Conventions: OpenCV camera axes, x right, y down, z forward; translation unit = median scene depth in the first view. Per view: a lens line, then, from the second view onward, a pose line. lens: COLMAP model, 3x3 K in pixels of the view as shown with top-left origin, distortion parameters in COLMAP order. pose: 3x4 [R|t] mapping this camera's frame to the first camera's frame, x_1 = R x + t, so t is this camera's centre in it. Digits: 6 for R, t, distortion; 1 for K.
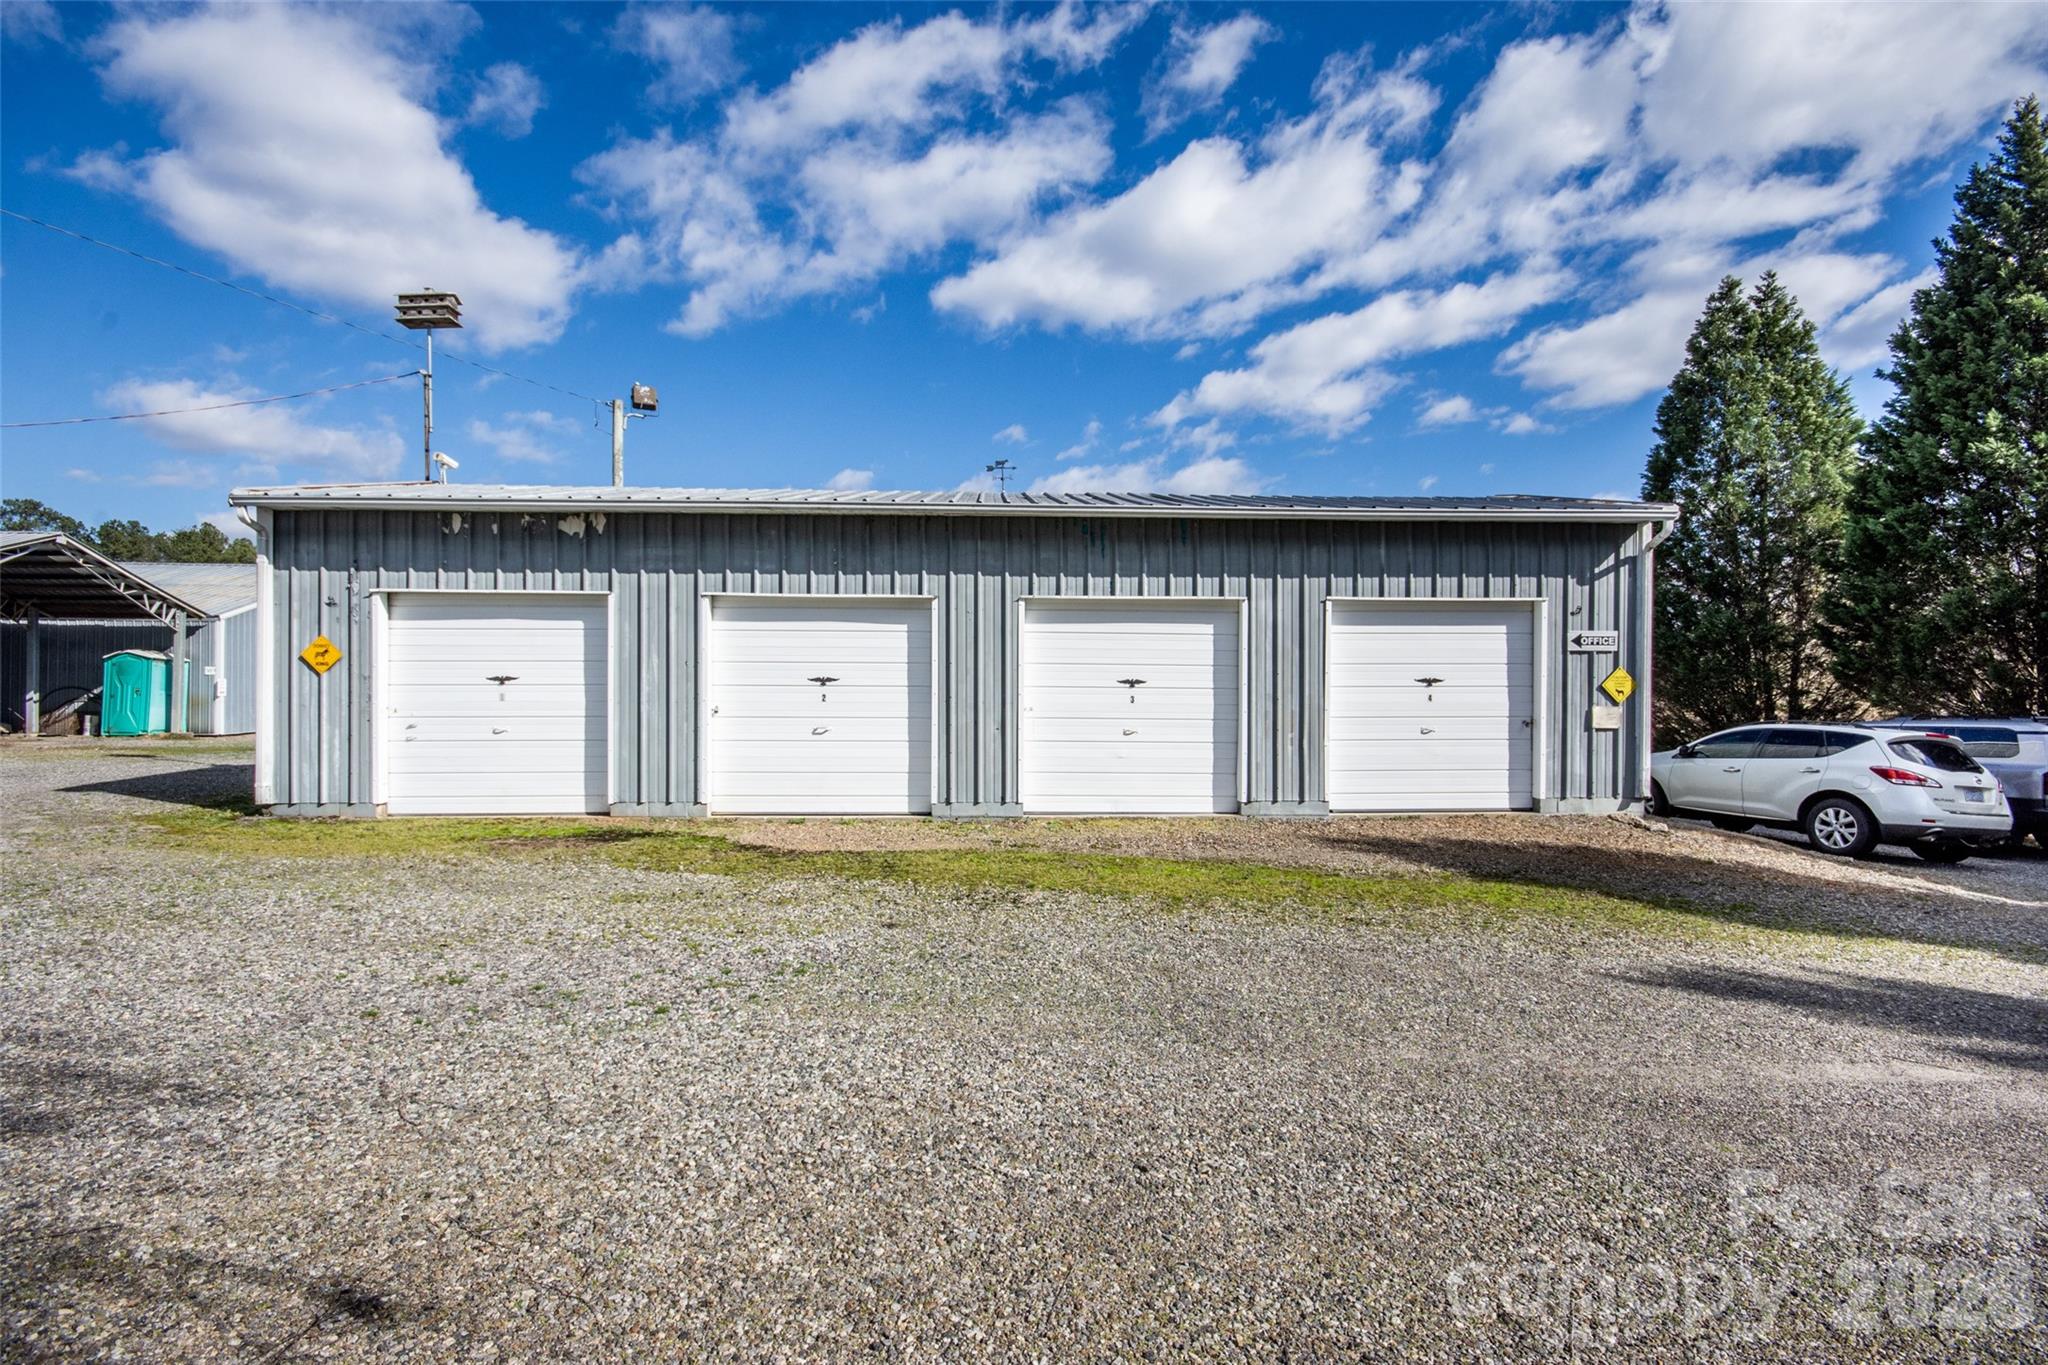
lens RADIAL K [[876.4, 0, 1024.0], [0, 876.4, 682.5], [0, 0, 1]] dist [0.001594, -0.004302]
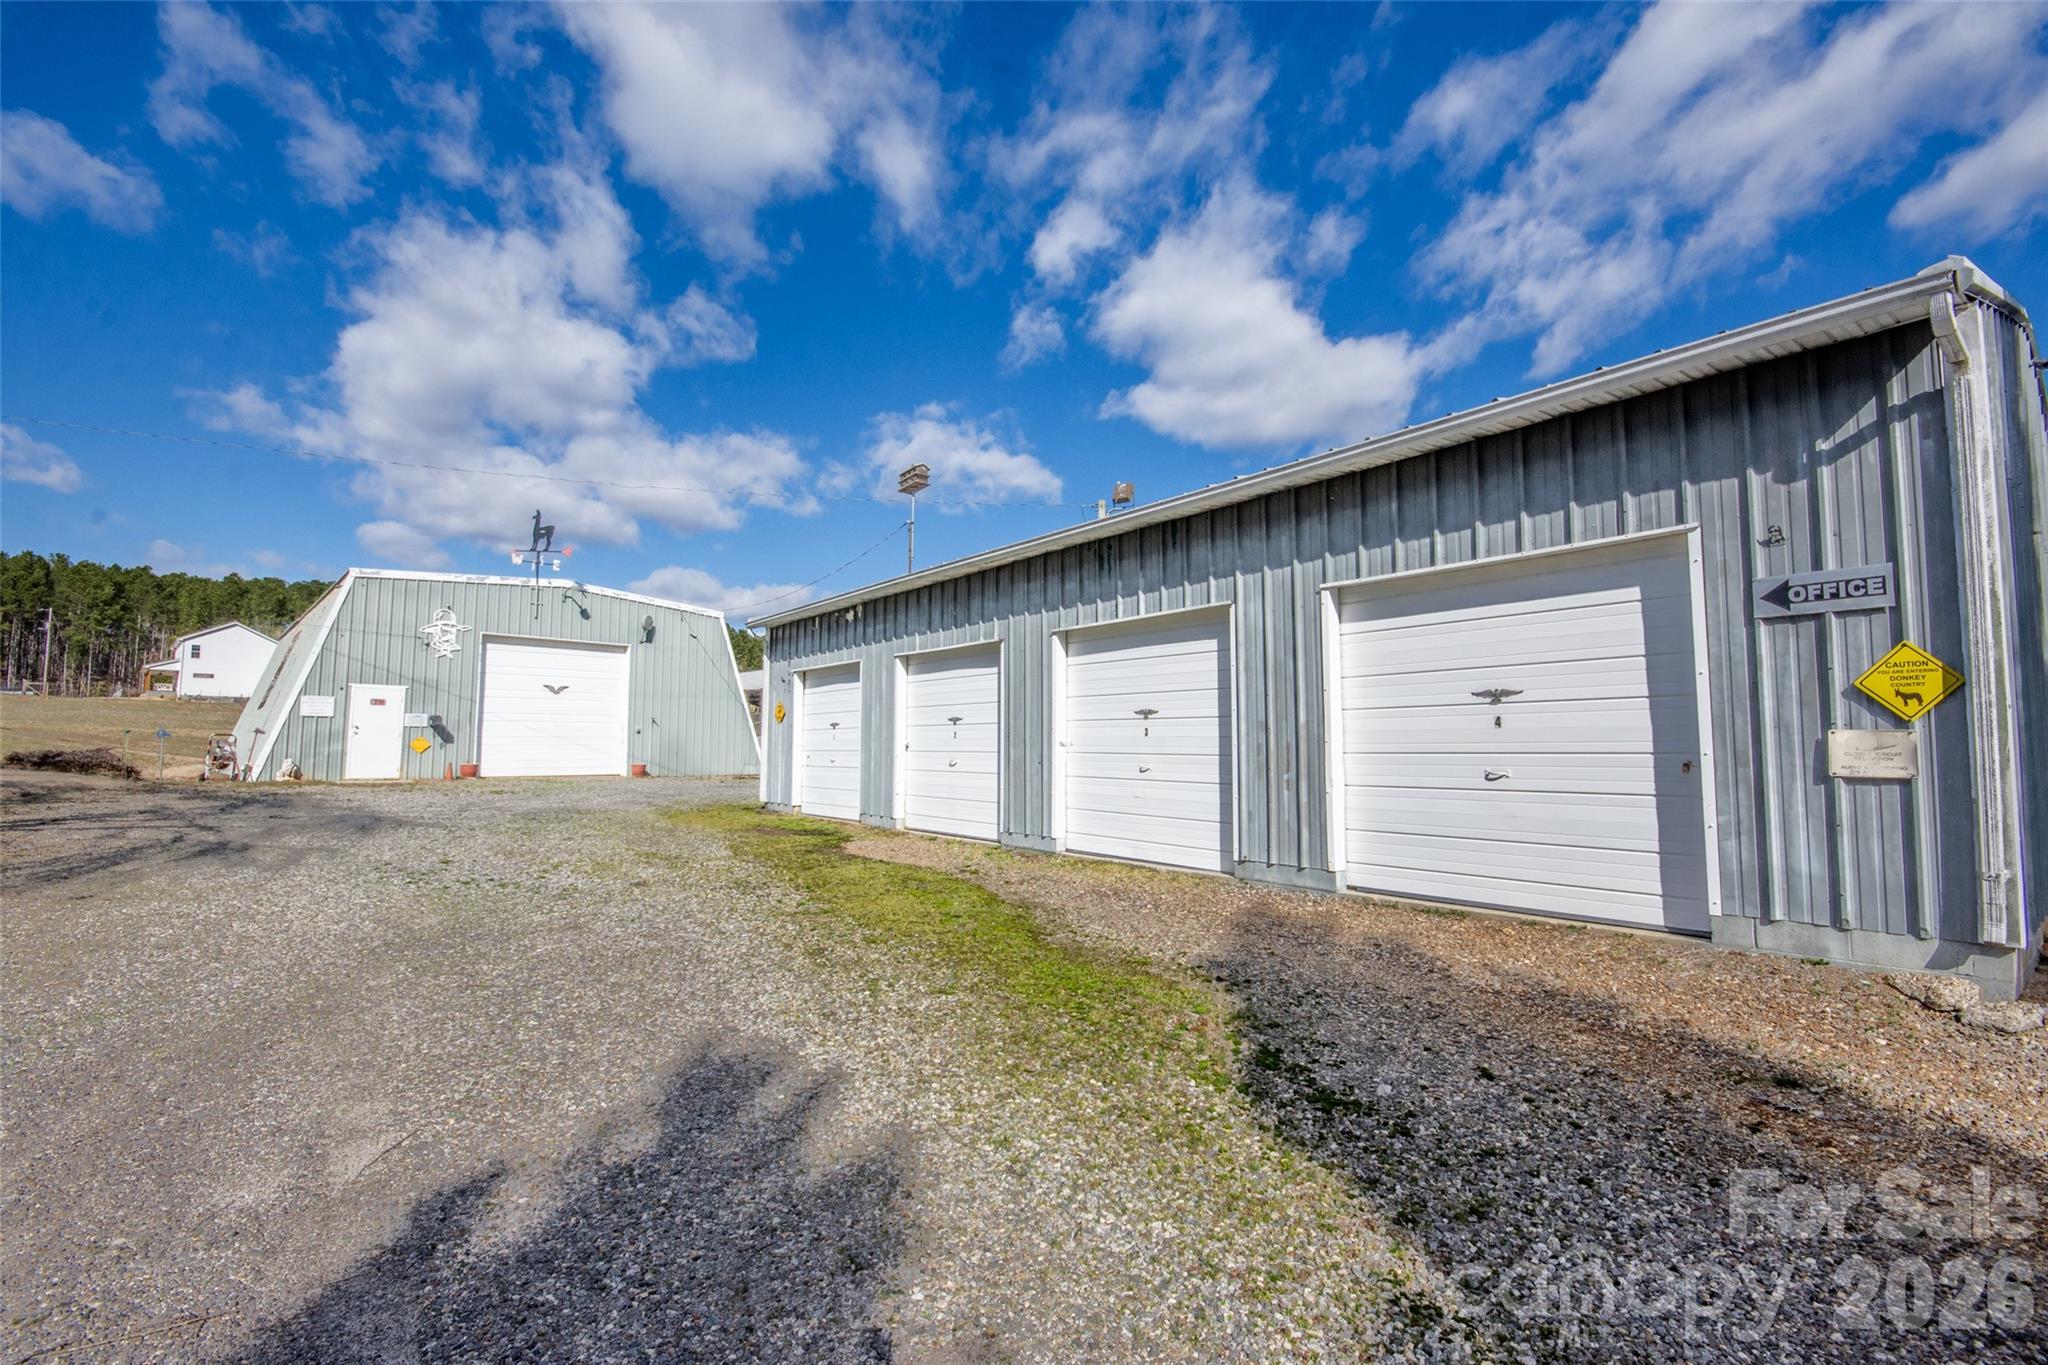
lens RADIAL K [[876.4, 0, 1024.0], [0, 876.4, 682.5], [0, 0, 1]] dist [0.001594, -0.004302]
pose [[0.599274, -0.060881, -0.798226, 0.763725], [-0.005263, 0.996783, -0.079976, 0.041347], [0.800527, 0.052129, 0.597025, 0.373418]]
